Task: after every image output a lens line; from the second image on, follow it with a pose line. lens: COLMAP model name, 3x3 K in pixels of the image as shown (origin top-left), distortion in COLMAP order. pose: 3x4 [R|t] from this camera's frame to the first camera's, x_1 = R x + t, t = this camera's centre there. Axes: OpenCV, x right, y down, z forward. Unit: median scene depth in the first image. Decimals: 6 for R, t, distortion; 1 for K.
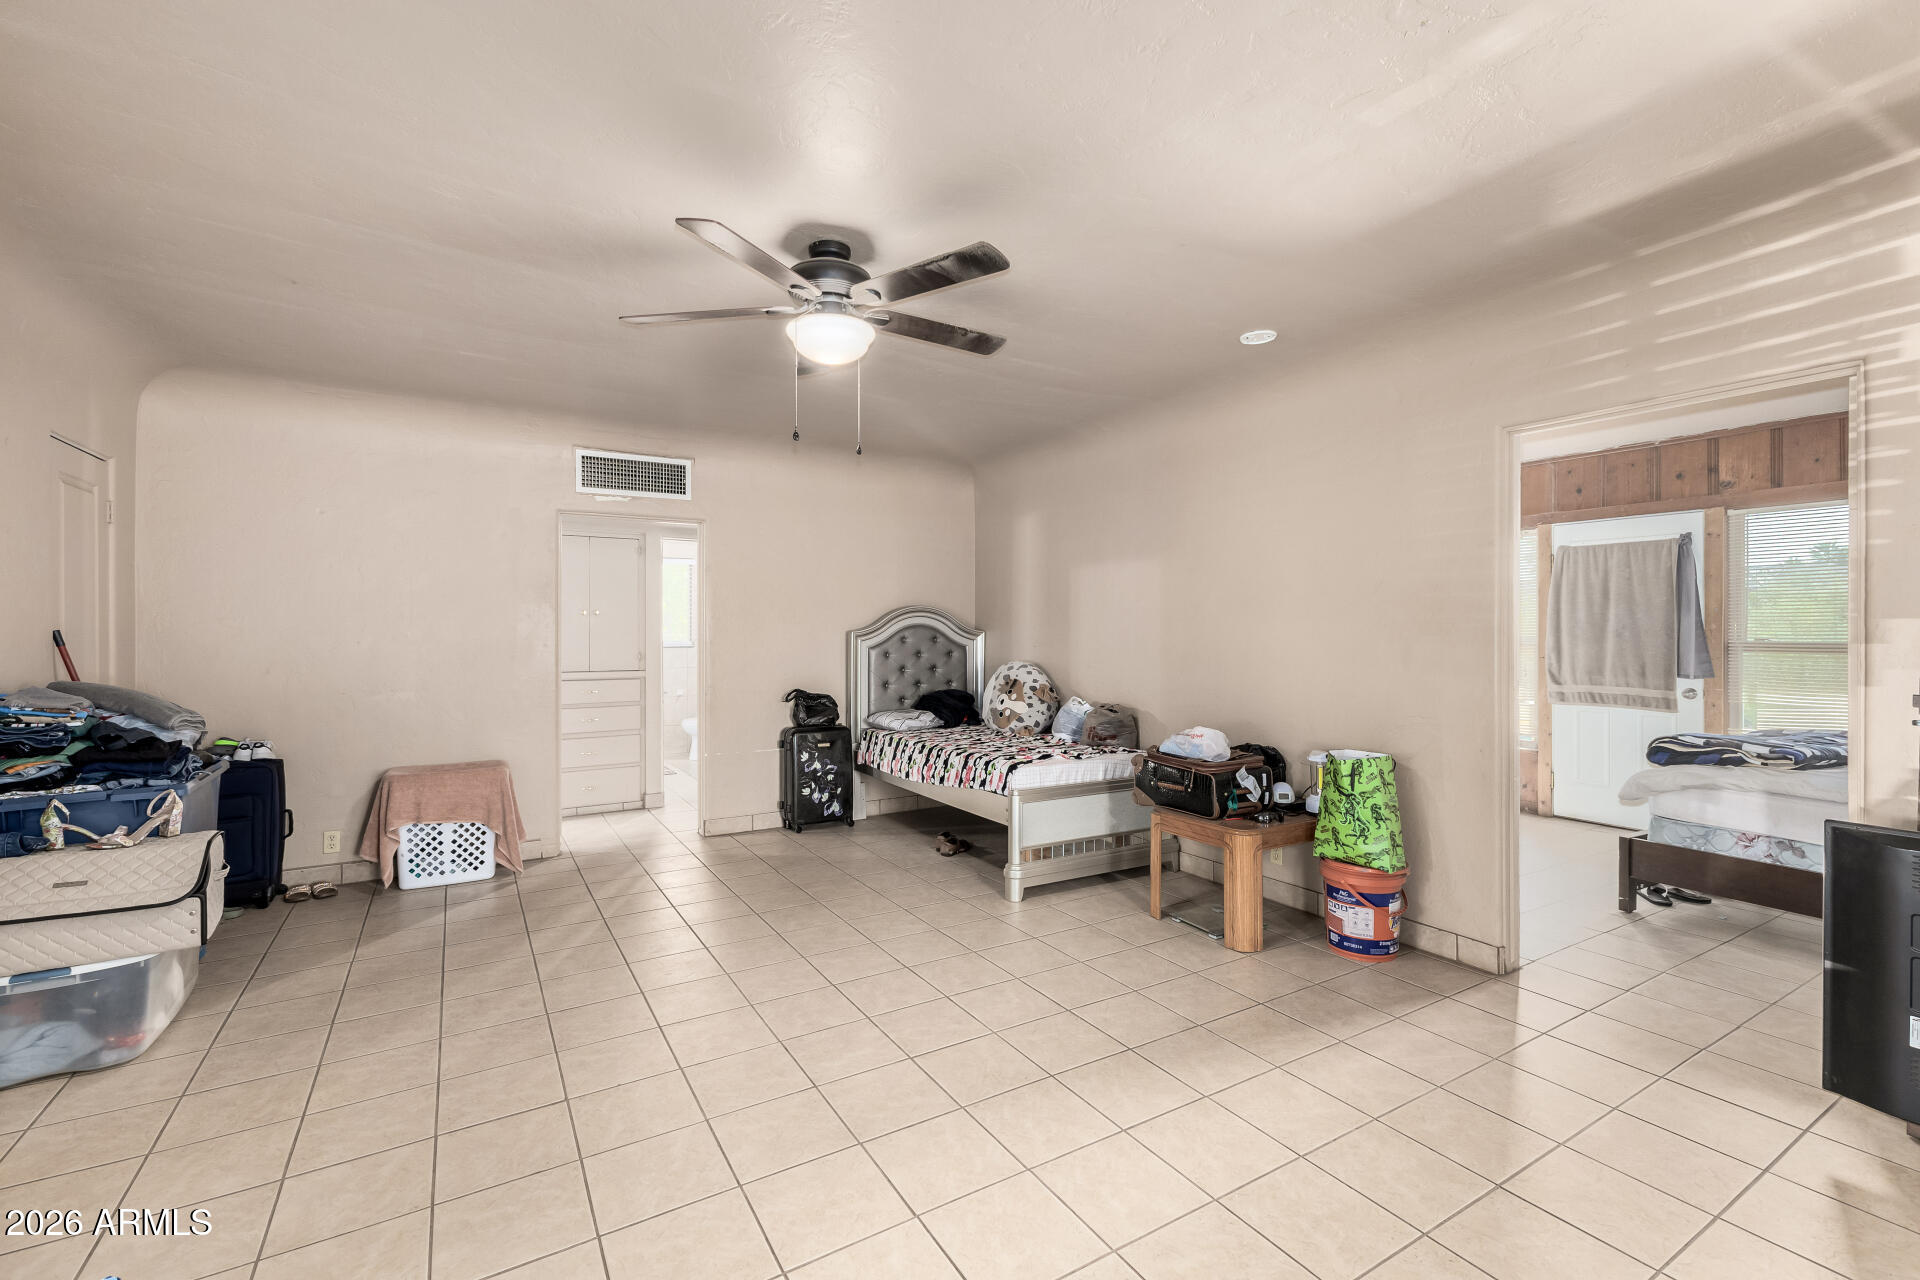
lens RADIAL K [[831.6, 0, 955.3], [0, 831.6, 636.3], [0, 0, 1]] dist [0.003000, -0.000675]
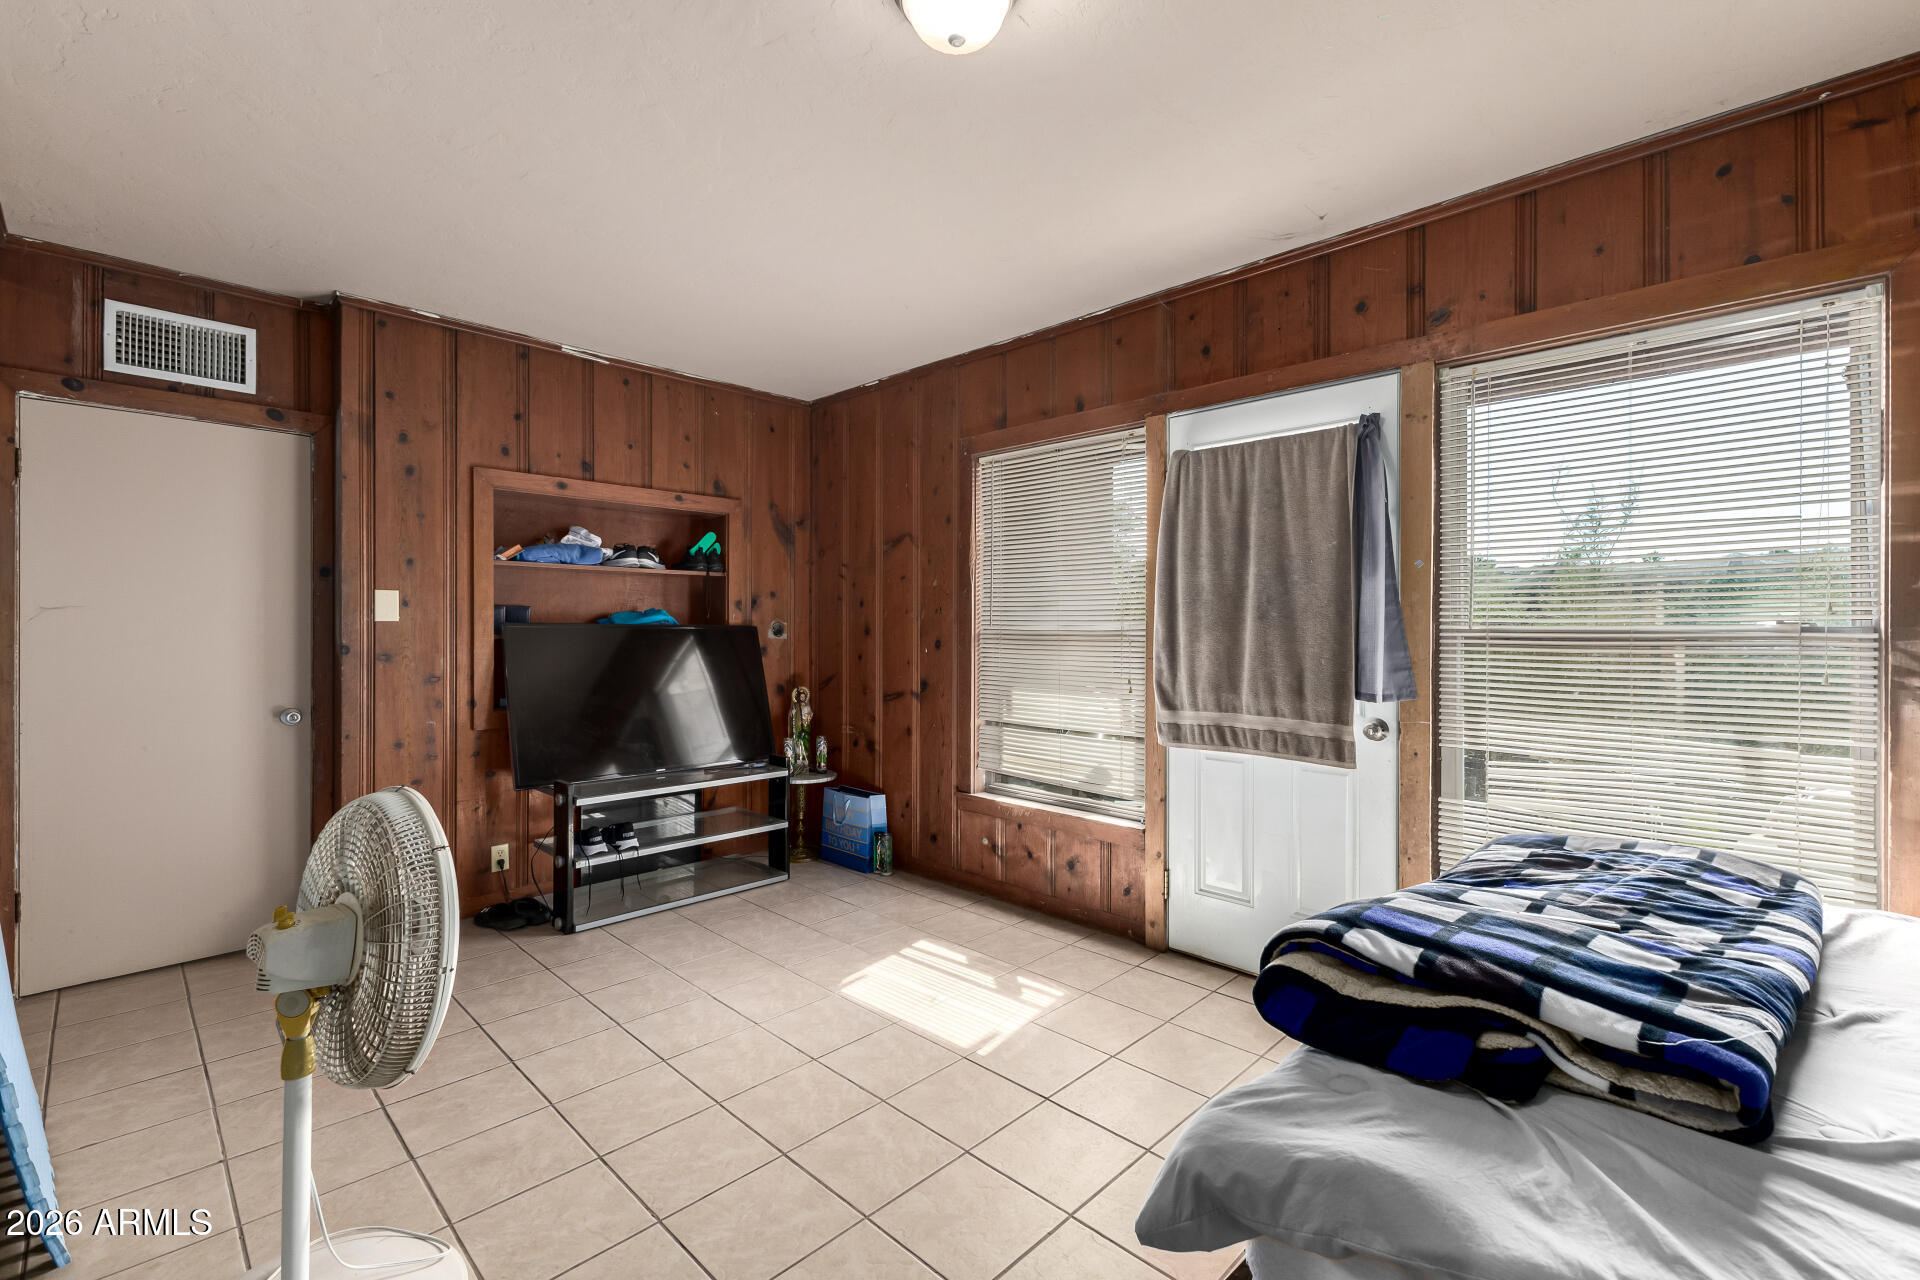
lens RADIAL K [[831.6, 0, 967.1], [0, 831.6, 636.7], [0, 0, 1]] dist [0.003000, -0.000675]
pose [[0.965149, 0.005705, 0.261640, 0.481582], [-0.005479, 0.999984, -0.001591, 0.013185], [-0.261644, 0.000102, 0.965164, 0.545336]]
